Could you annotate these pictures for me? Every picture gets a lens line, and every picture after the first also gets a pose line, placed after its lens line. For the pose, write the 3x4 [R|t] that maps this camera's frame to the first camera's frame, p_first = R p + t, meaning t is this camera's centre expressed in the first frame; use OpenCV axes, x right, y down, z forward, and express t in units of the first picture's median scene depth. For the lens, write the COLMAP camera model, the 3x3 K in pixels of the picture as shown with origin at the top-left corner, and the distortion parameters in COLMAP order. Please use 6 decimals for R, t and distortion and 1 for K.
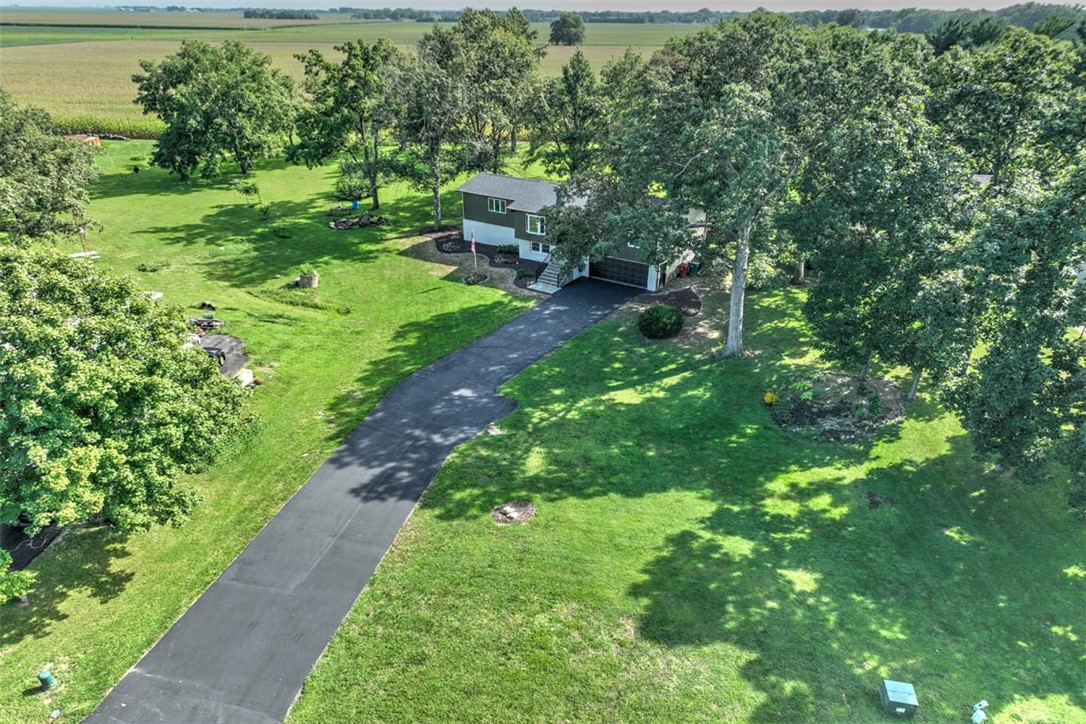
lens RADIAL K [[775.9, 0, 546.9], [0, 775.9, 363.8], [0, 0, 1]] dist [0.005635, 0.010766]
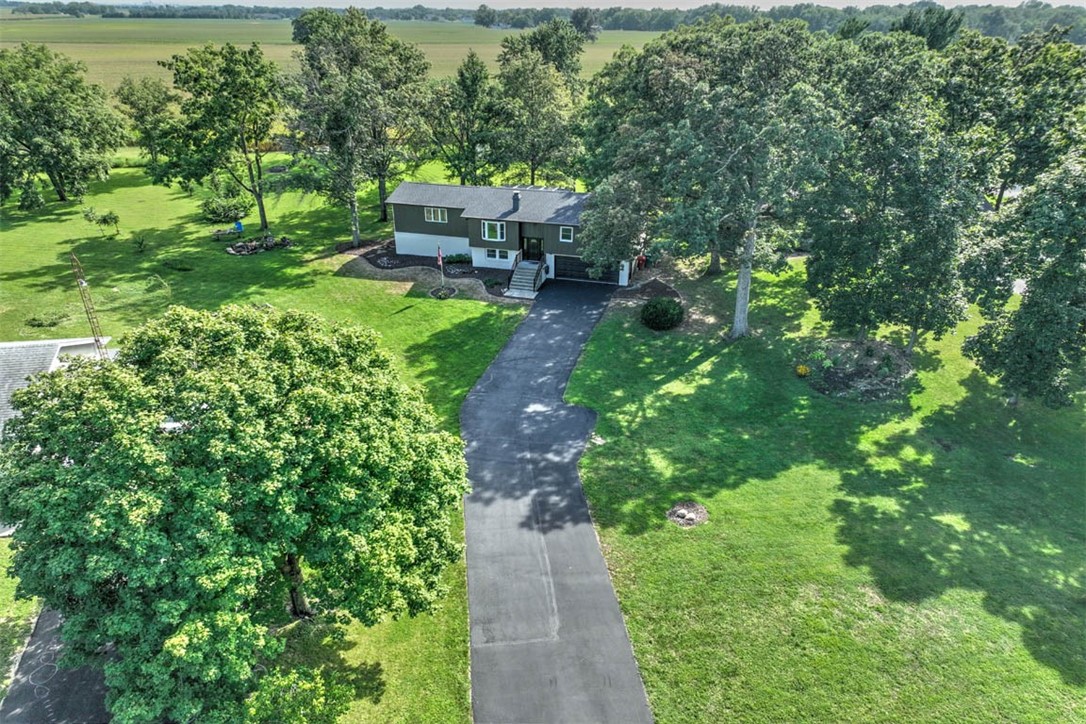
lens RADIAL K [[775.9, 0, 546.9], [0, 775.9, 363.8], [0, 0, 1]] dist [0.005635, 0.010766]
pose [[0.943616, -0.135465, 0.302057, -0.282676], [0.134376, 0.990628, 0.024486, -0.029588], [-0.302544, 0.017484, 0.952975, 0.050593]]
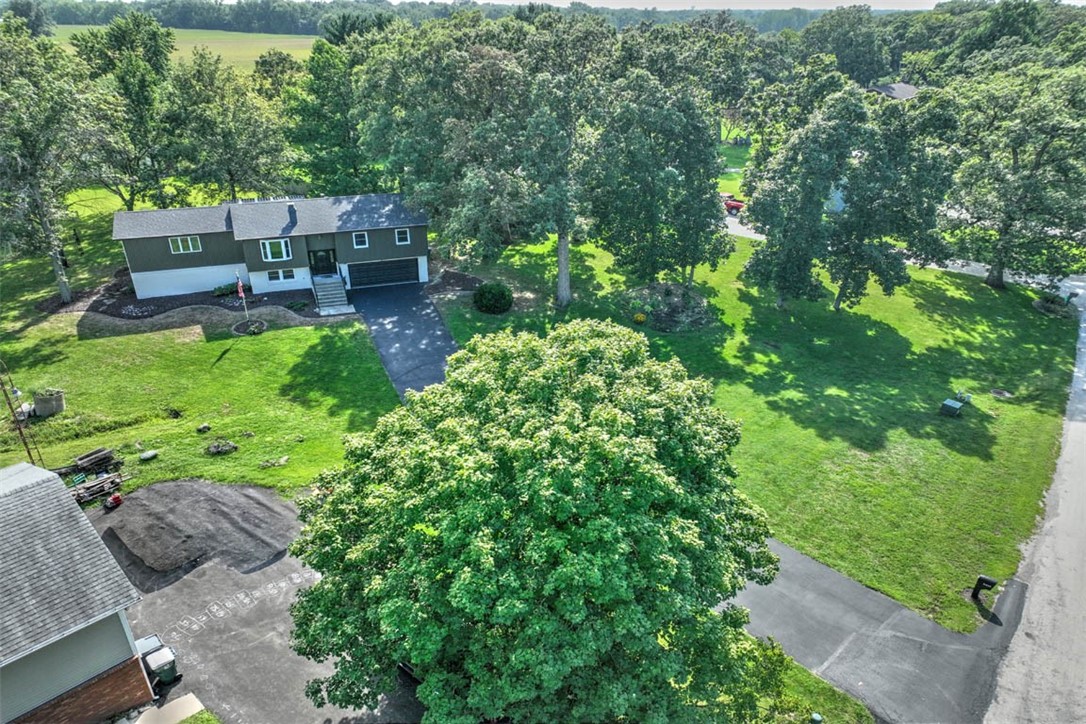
lens RADIAL K [[775.9, 0, 546.9], [0, 775.9, 363.8], [0, 0, 1]] dist [0.005635, 0.010766]
pose [[0.565019, -0.341701, 0.750995, -0.573589], [0.333822, 0.927060, 0.170656, -0.113015], [-0.754531, 0.154275, 0.637873, 0.236911]]
